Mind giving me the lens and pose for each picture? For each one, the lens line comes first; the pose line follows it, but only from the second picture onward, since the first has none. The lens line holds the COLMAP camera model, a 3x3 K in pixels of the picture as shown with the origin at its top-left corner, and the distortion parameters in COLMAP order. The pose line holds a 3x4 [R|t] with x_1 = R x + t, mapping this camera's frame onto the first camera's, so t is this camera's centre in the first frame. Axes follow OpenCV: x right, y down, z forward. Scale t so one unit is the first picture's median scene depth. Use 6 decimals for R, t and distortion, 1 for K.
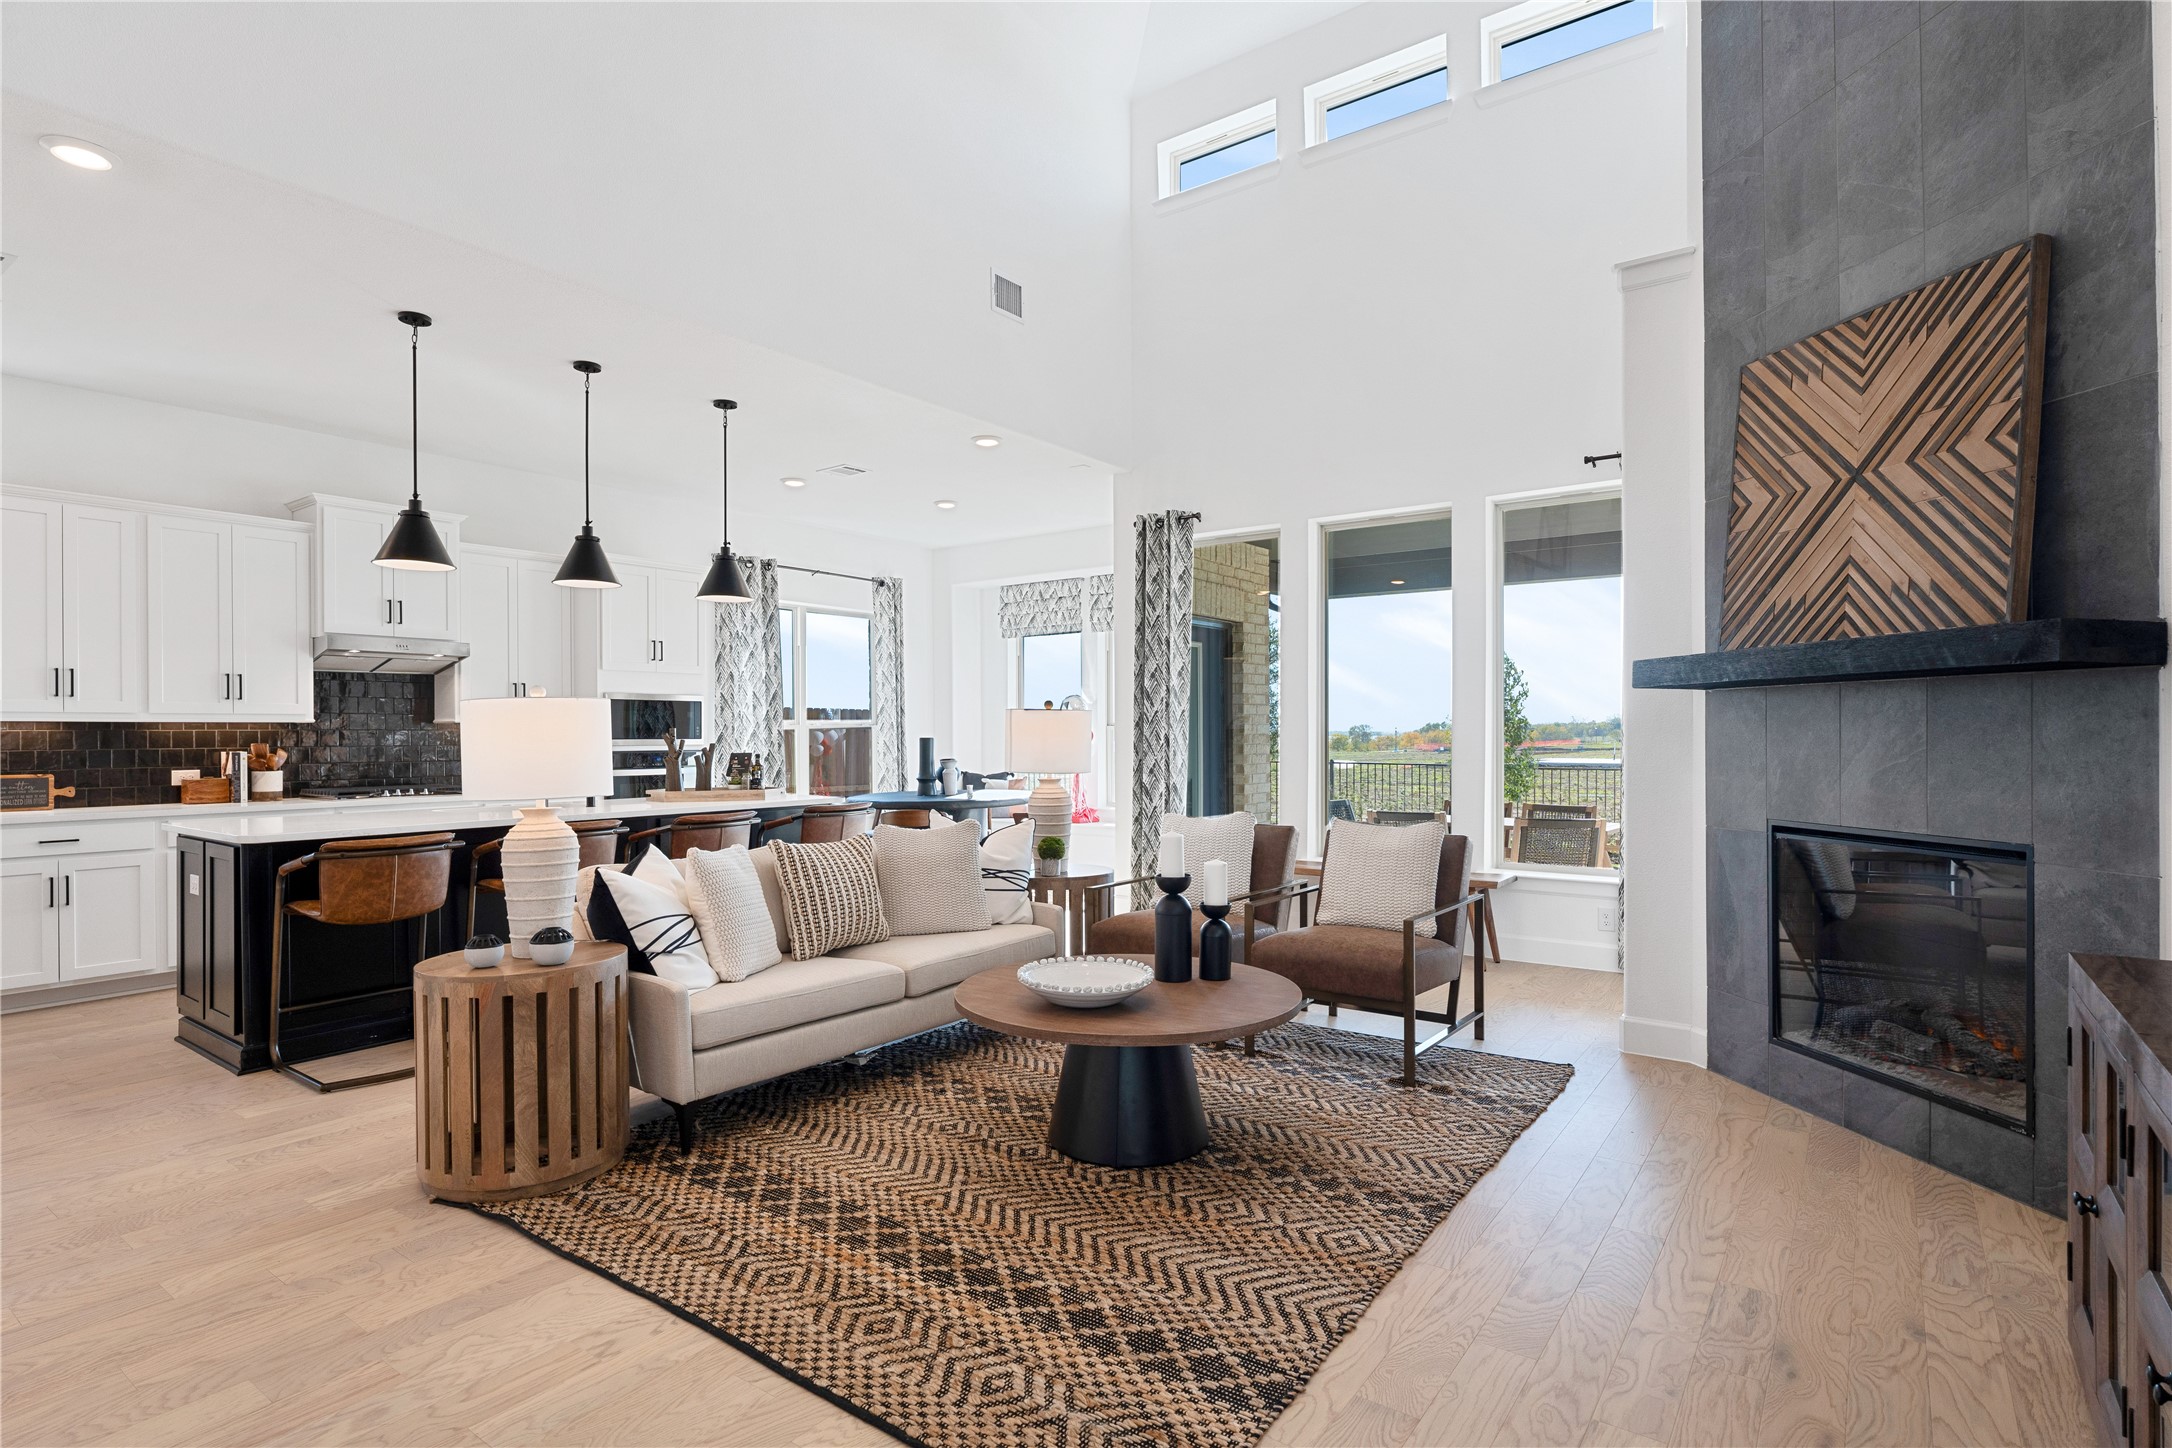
lens RADIAL K [[1084.8, 0, 1083.4], [0, 1084.8, 726.5], [0, 0, 1]] dist [-0.012785, -0.000253]
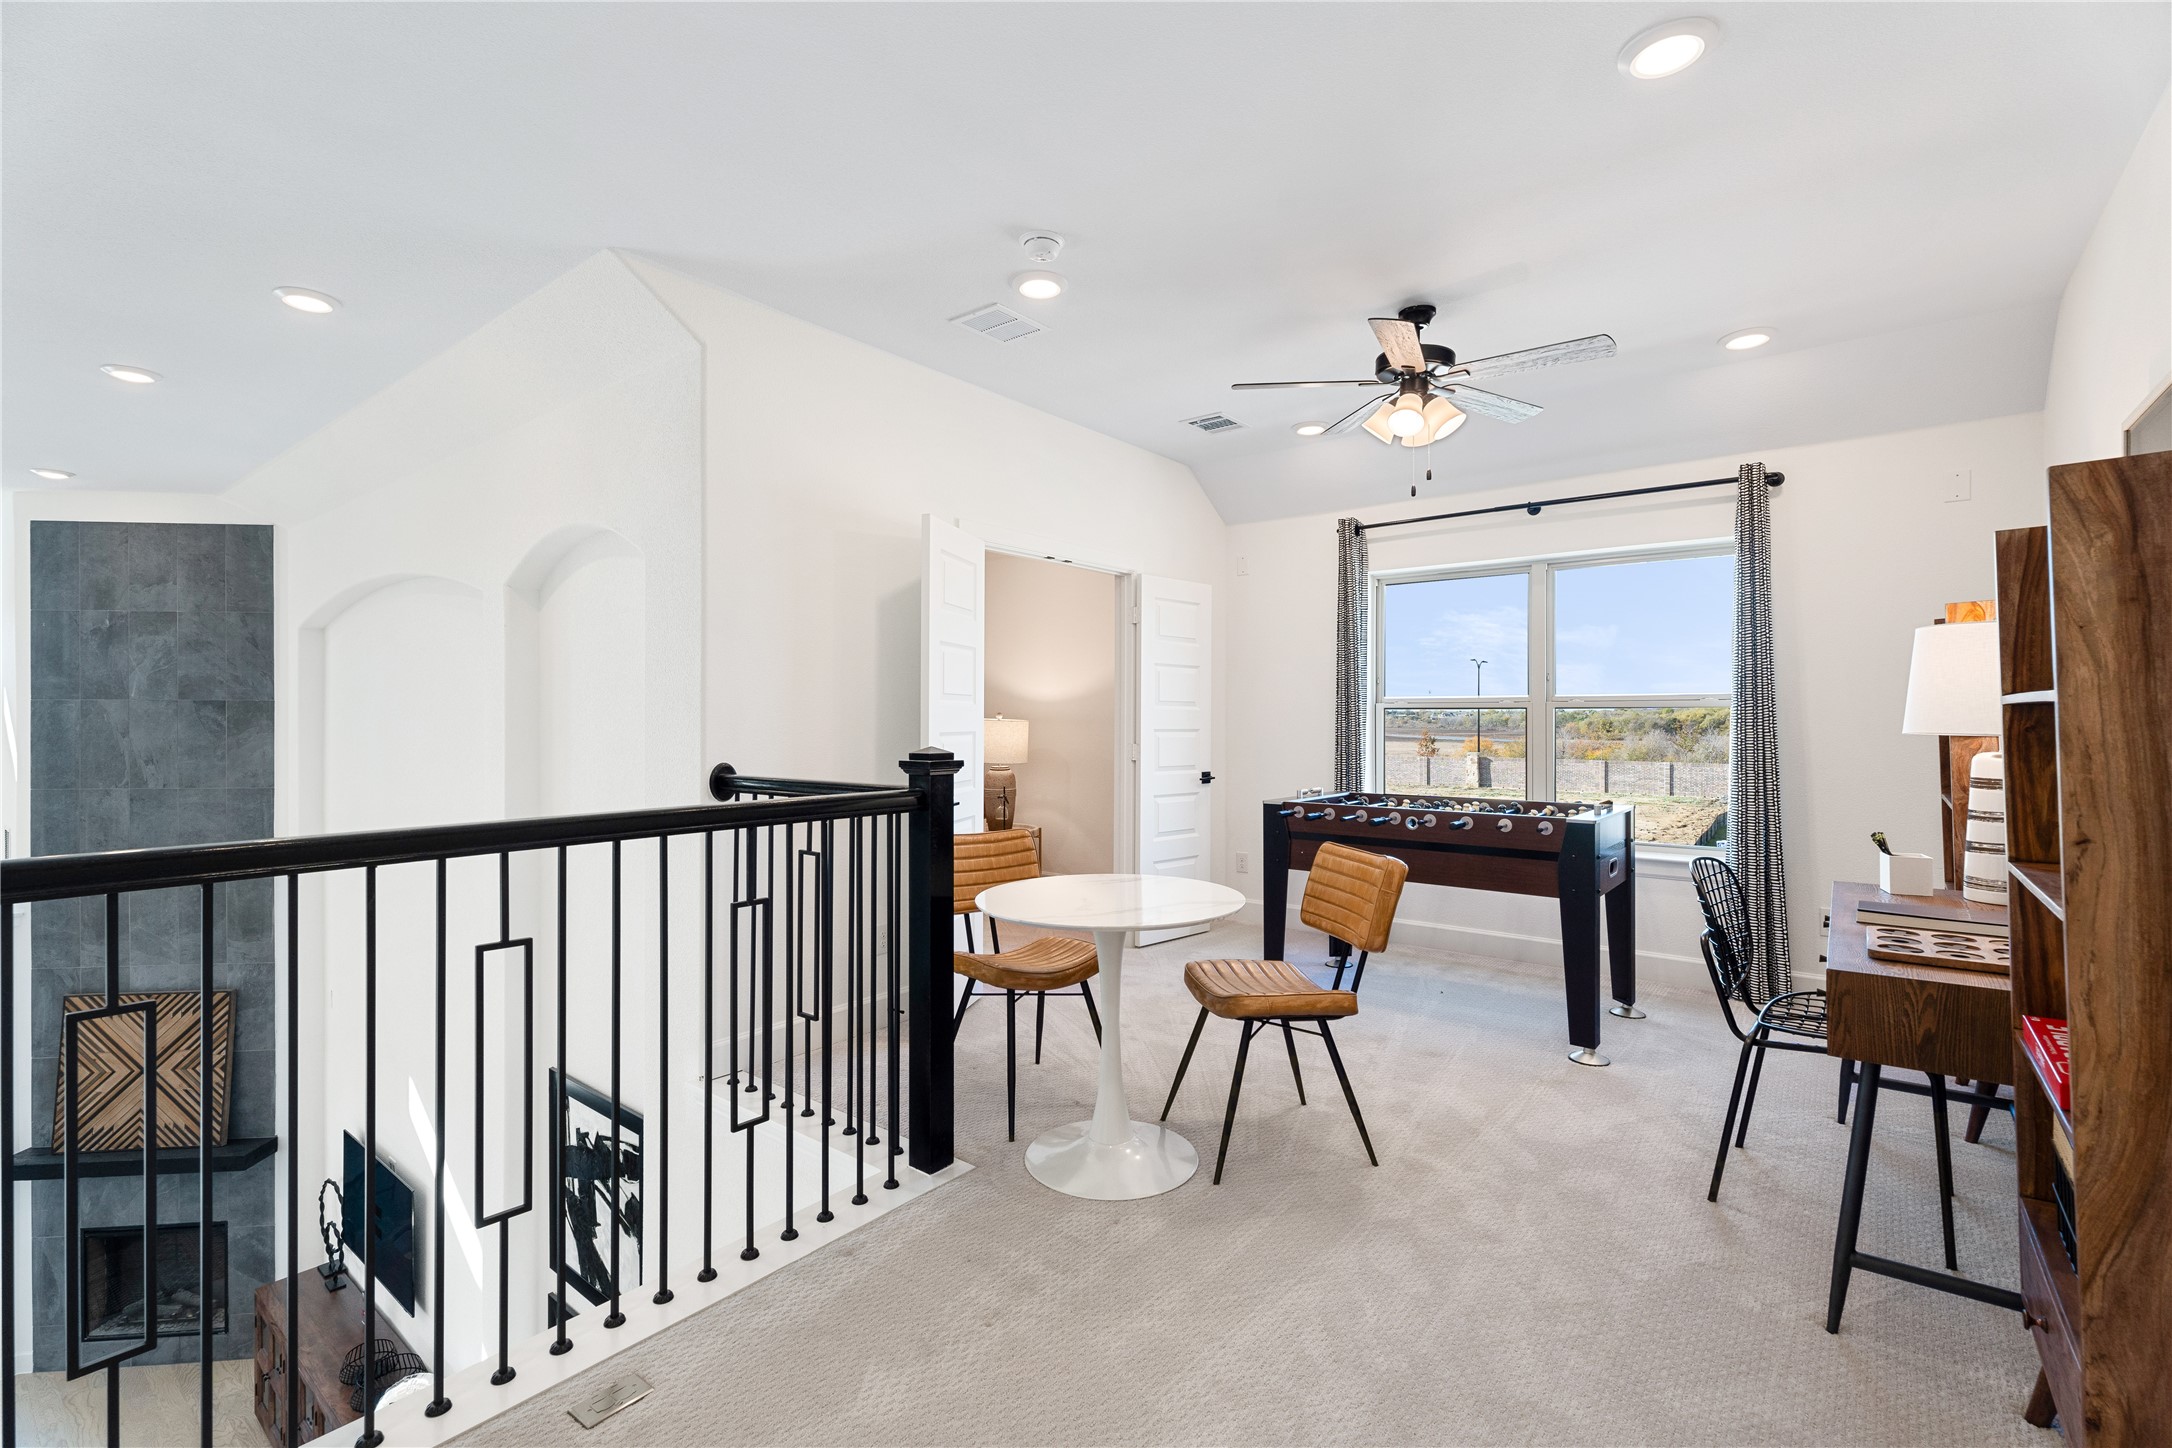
lens RADIAL K [[988.0, 0, 1084.5], [0, 988.0, 716.7], [0, 0, 1]] dist [-0.003856, -0.000220]
pose [[0.022586, 0.009743, 0.999697, -1.538621], [0.002230, 0.999950, -0.009796, -1.128929], [-0.999742, 0.002451, 0.022563, -1.196988]]
